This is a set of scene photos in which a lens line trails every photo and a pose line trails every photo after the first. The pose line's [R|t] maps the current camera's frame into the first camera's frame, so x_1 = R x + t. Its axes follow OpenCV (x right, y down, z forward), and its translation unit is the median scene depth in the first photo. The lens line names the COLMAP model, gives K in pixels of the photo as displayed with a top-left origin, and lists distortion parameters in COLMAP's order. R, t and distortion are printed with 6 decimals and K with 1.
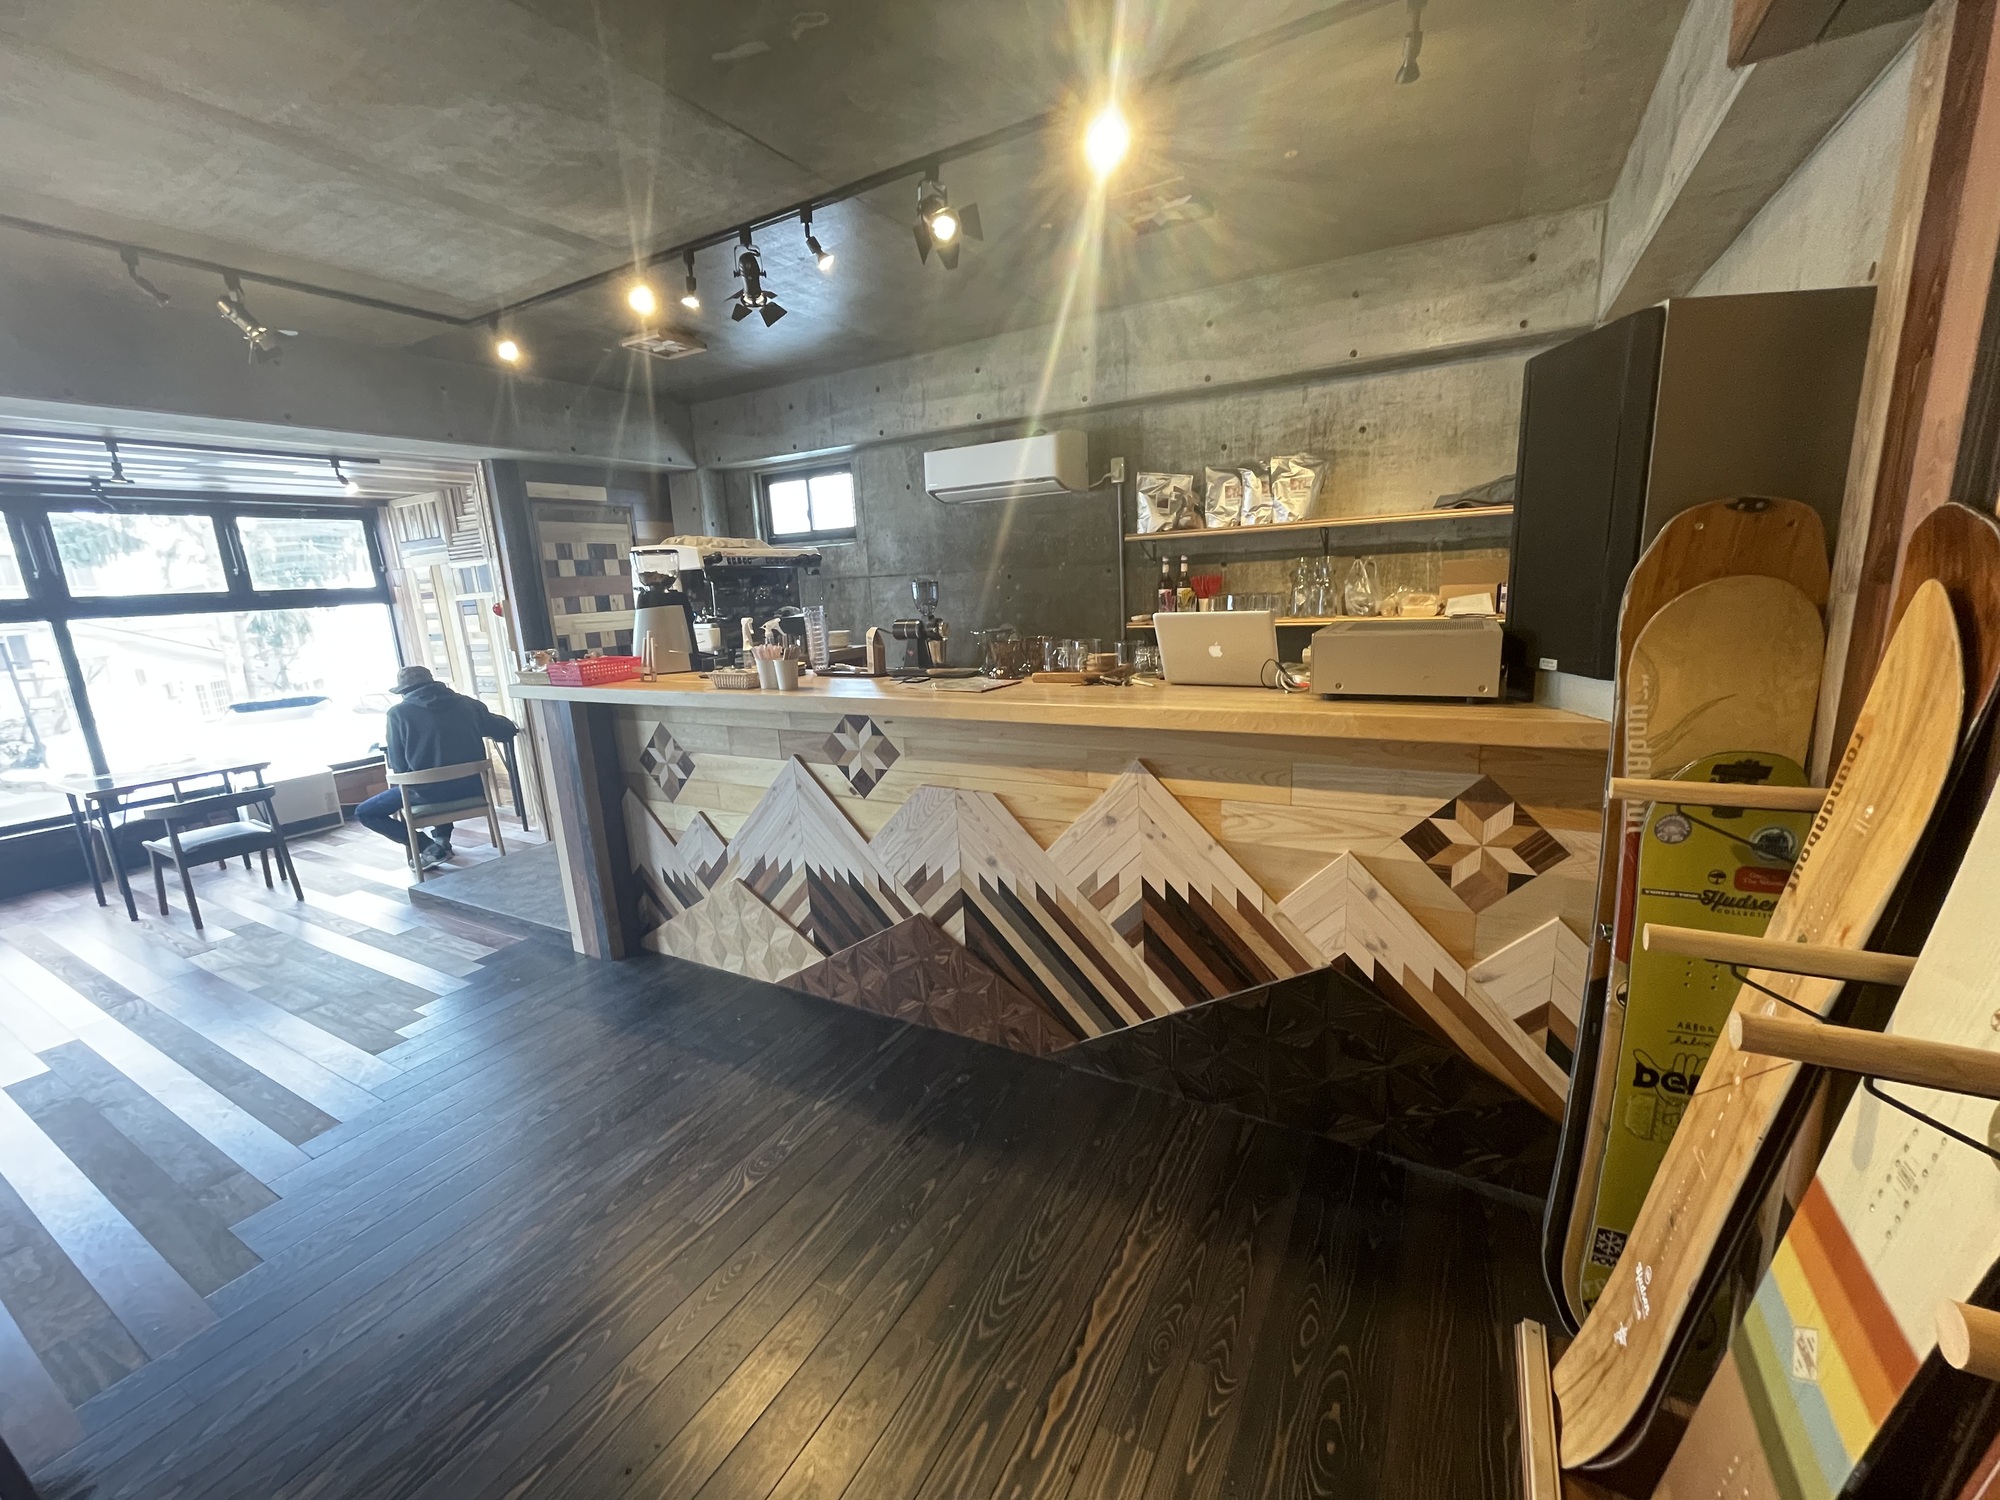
lens RADIAL K [[804.4, 0, 1001.0], [0, 804.4, 749.3], [0, 0, 1]] dist [-0.003256, 0.000316]
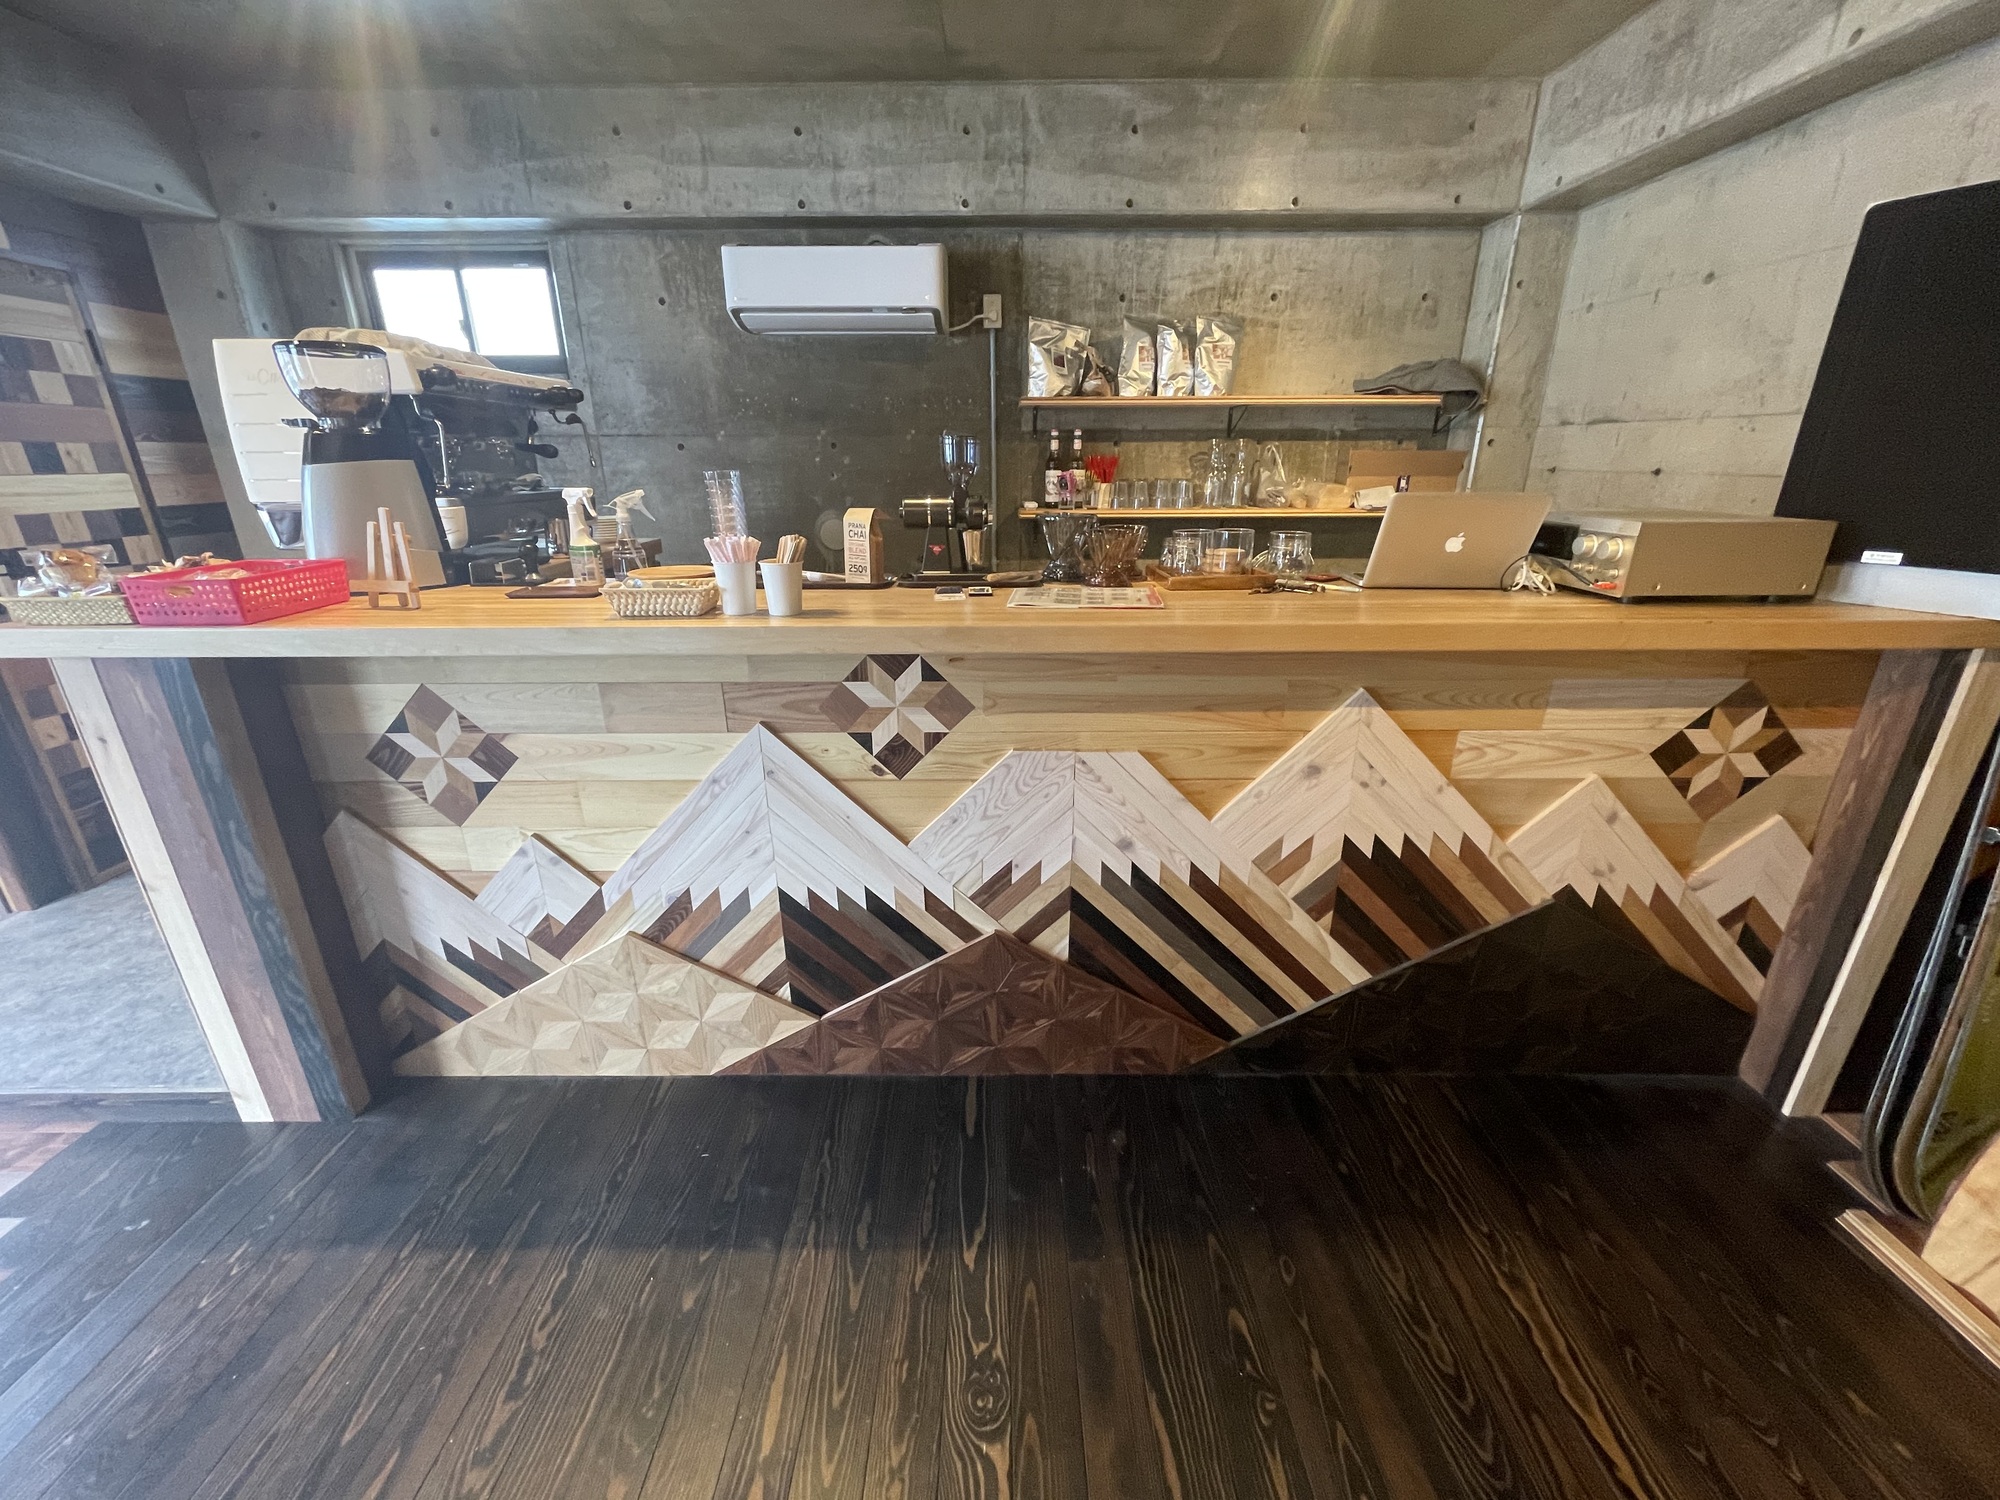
lens RADIAL K [[804.4, 0, 996.7], [0, 804.4, 748.5], [0, 0, 1]] dist [-0.003256, 0.000316]
pose [[0.870297, -0.123099, 0.476895, -0.376968], [0.063270, 0.988183, 0.139613, -0.045341], [-0.488446, -0.091332, 0.867801, 0.370743]]
